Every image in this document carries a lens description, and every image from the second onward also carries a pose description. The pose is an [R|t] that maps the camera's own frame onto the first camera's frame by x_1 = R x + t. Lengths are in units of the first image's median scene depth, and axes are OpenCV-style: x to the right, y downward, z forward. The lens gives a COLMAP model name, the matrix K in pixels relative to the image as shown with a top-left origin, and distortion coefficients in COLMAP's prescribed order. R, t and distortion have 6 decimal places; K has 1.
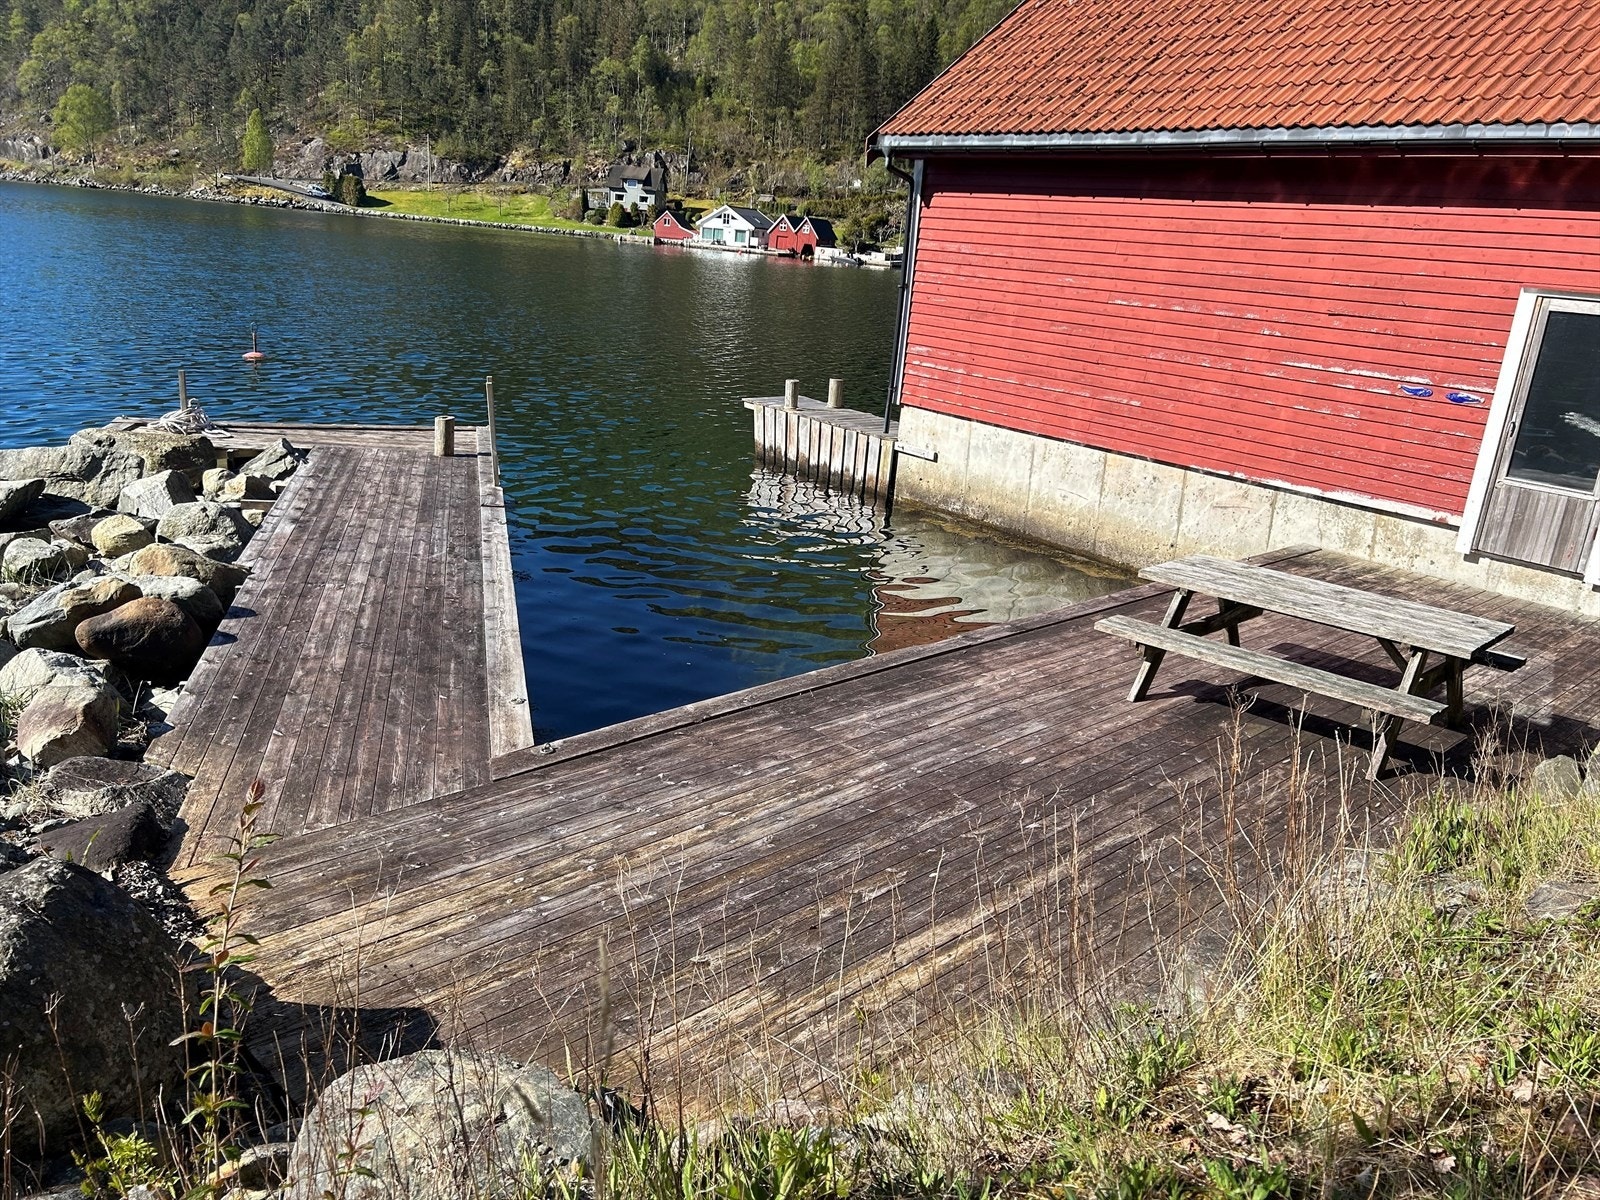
lens RADIAL K [[1192.0, 0, 806.4], [0, 1192.0, 595.7], [0, 0, 1]] dist [0.114961, -0.142527]
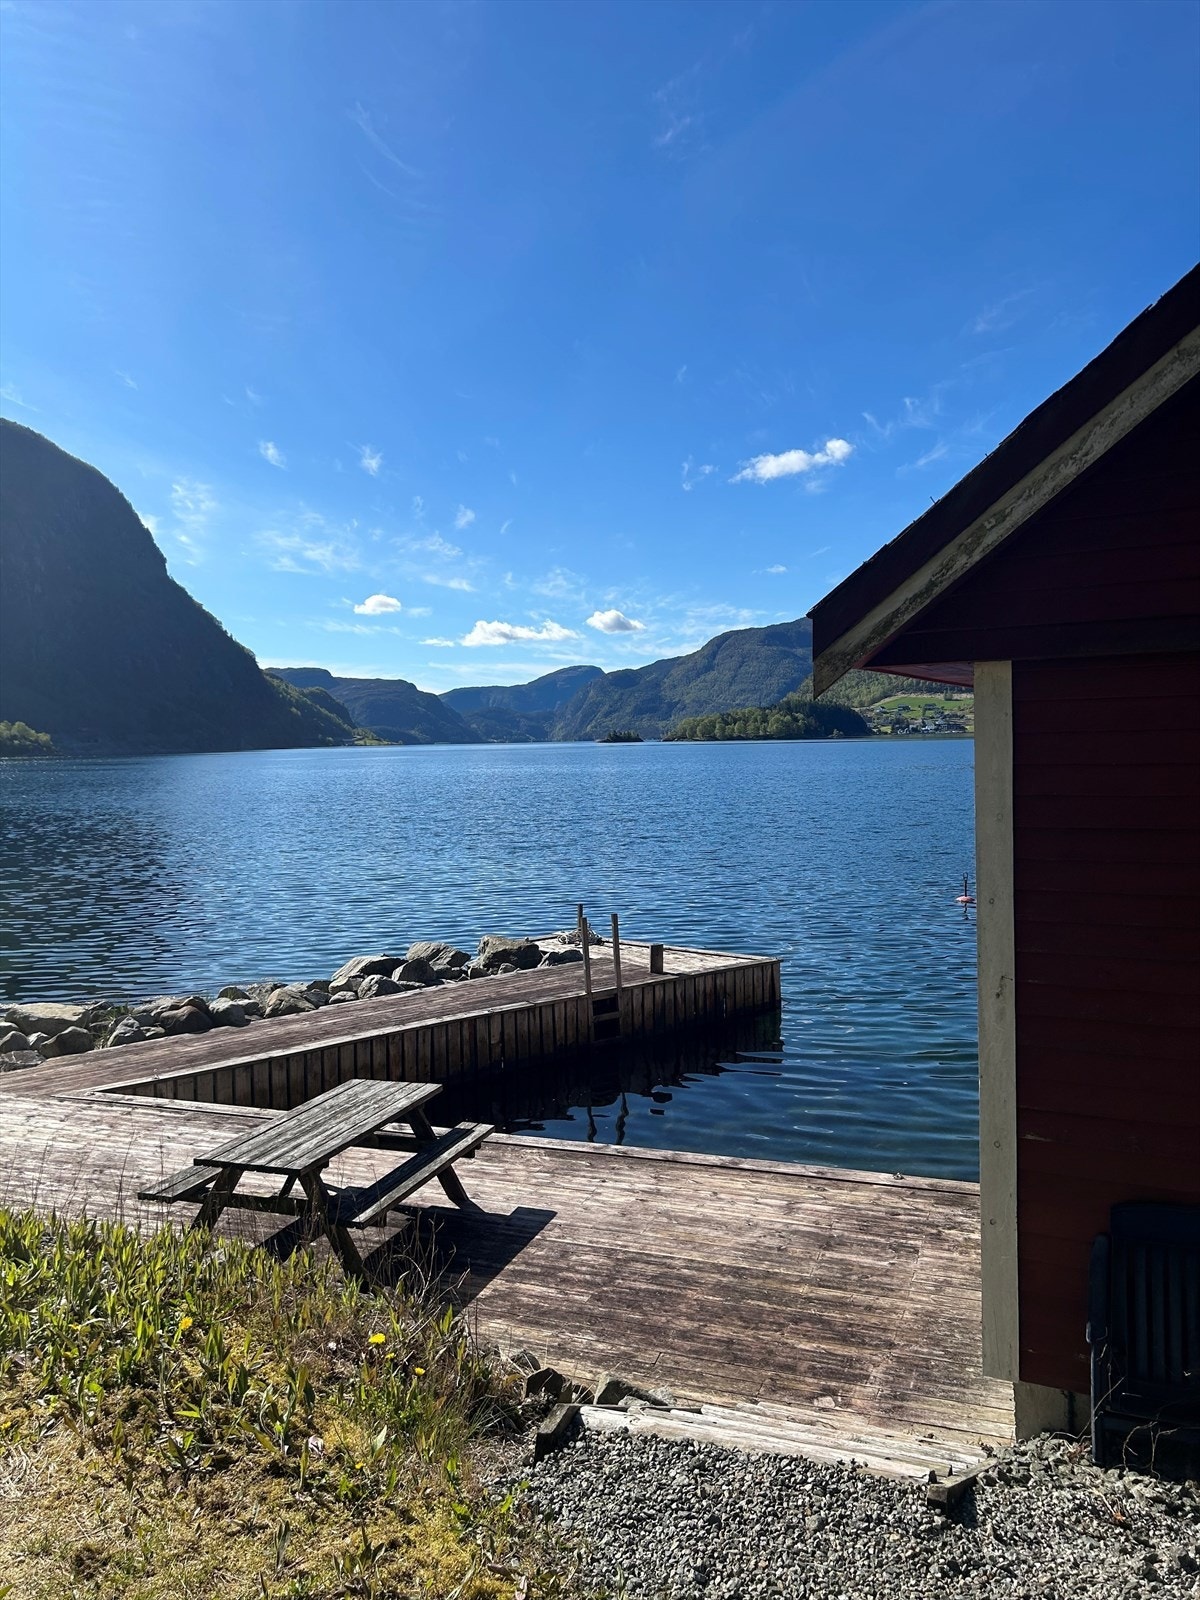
lens RADIAL K [[1185.0, 0, 600.0], [0, 1185.0, 800.0], [0, 0, 1]] dist [0.096089, -0.179821]
pose [[0.415207, -0.046921, -0.908516, 1.001938], [-0.202338, 0.968891, -0.142511, -0.117172], [0.886940, 0.242999, 0.392796, 0.443033]]
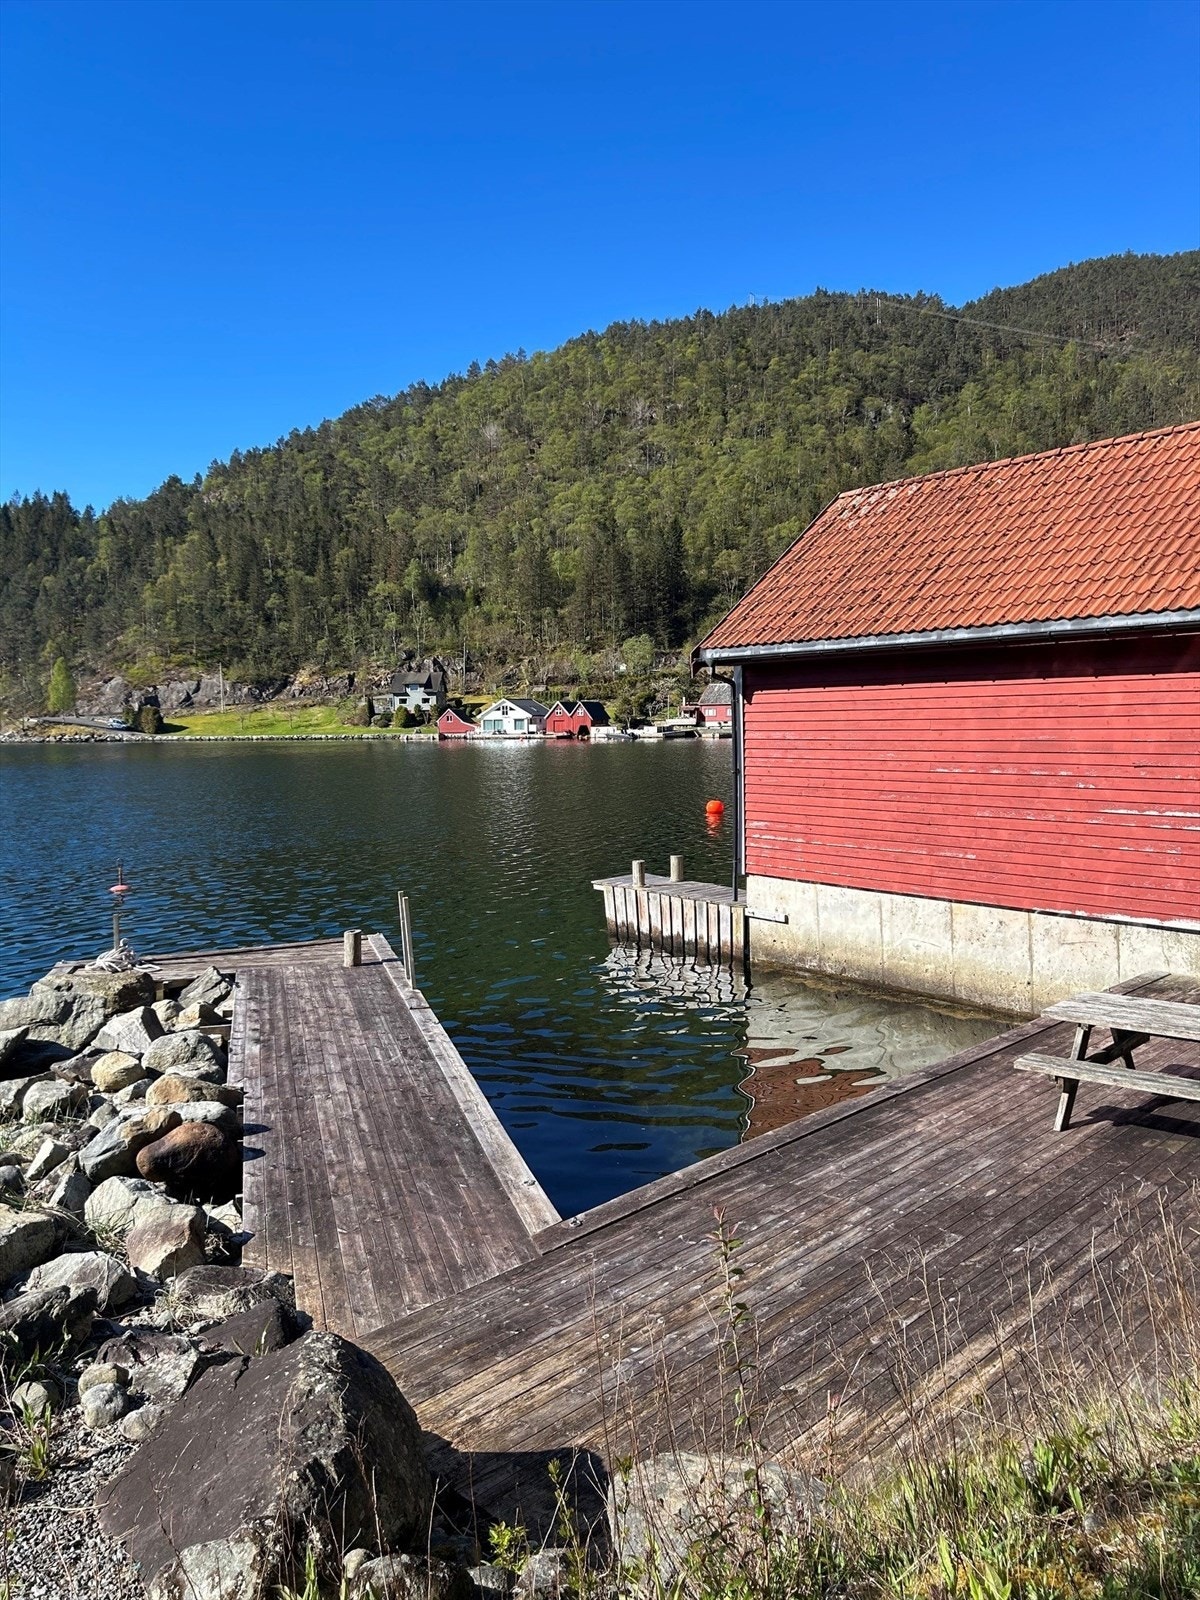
lens RADIAL K [[1185.0, 0, 600.0], [0, 1185.0, 800.0], [0, 0, 1]] dist [0.096089, -0.179821]
pose [[0.995154, -0.097719, 0.010963, -0.089225], [0.097760, 0.971189, -0.217338, -0.006648], [0.010591, 0.217356, 0.976035, -0.102371]]
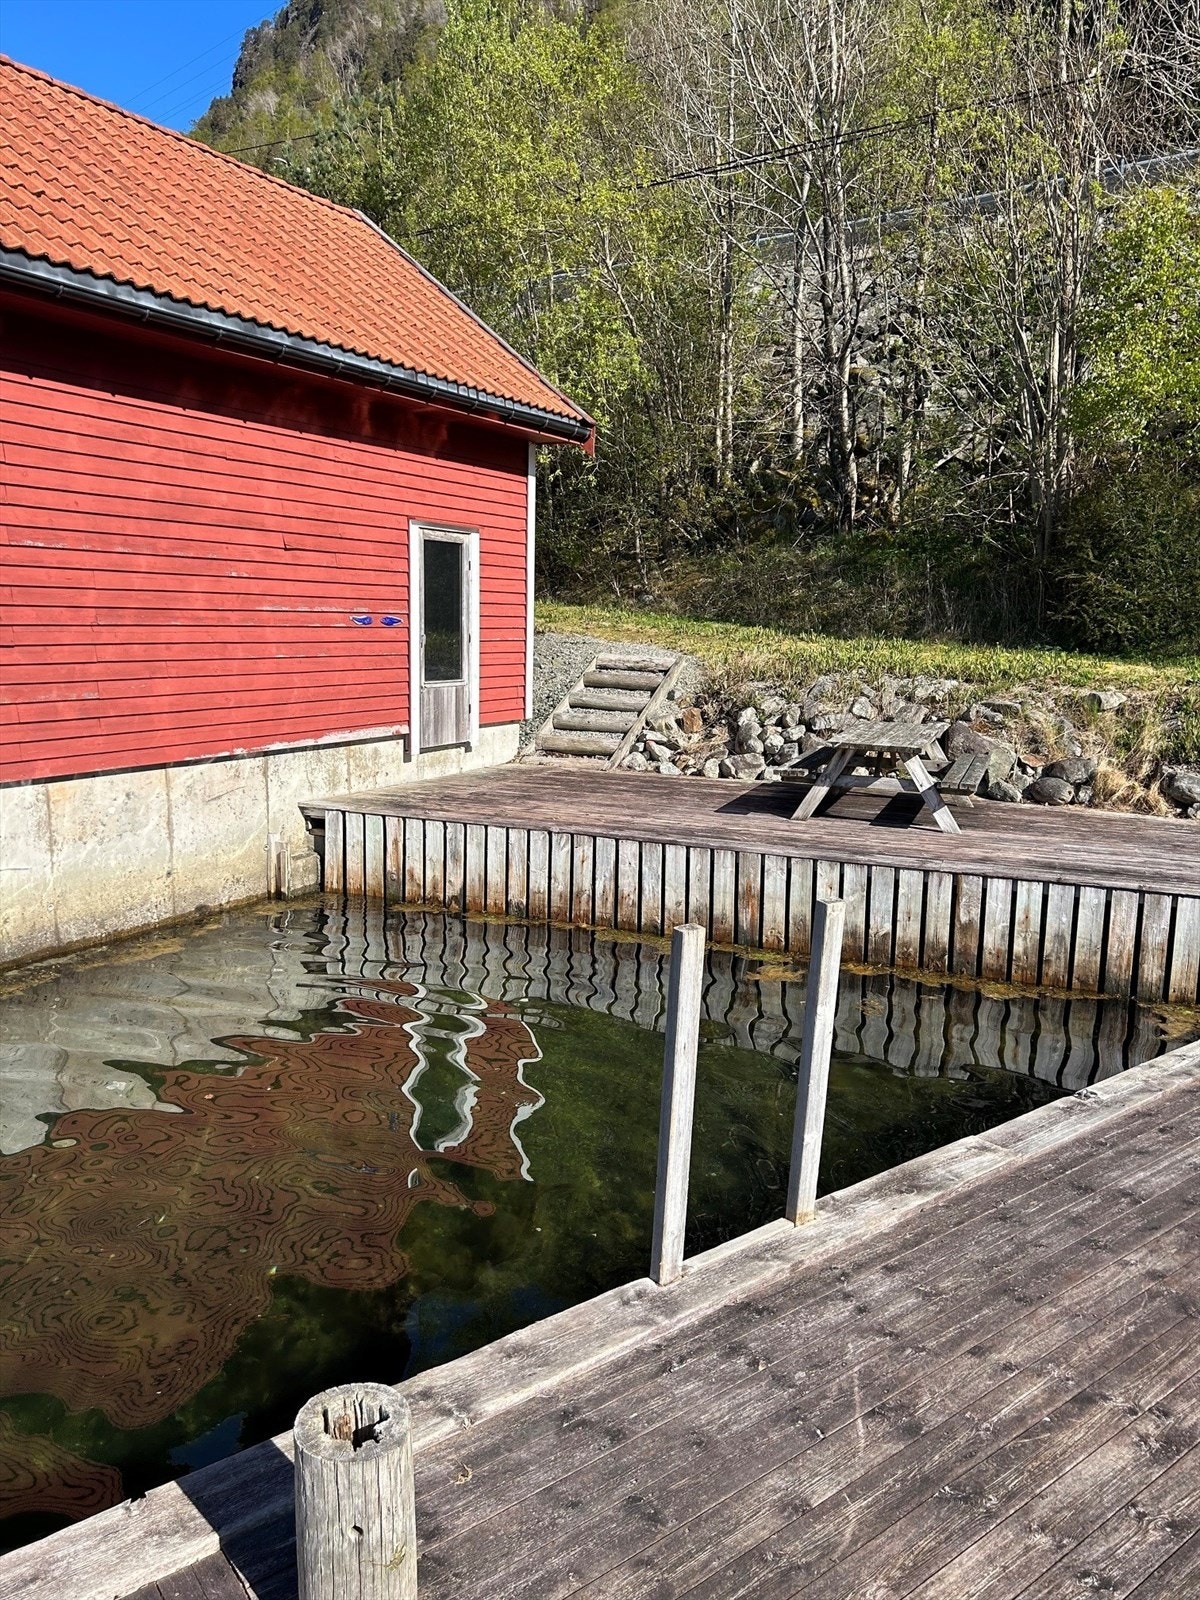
lens RADIAL K [[1192.0, 0, 600.0], [0, 1192.0, 800.0], [0, 0, 1]] dist [0.114961, -0.142527]
pose [[-0.373978, -0.234003, 0.897431, -0.527555], [0.214655, 0.919532, 0.329217, -0.324133], [-0.902255, 0.315758, -0.293655, 1.181822]]
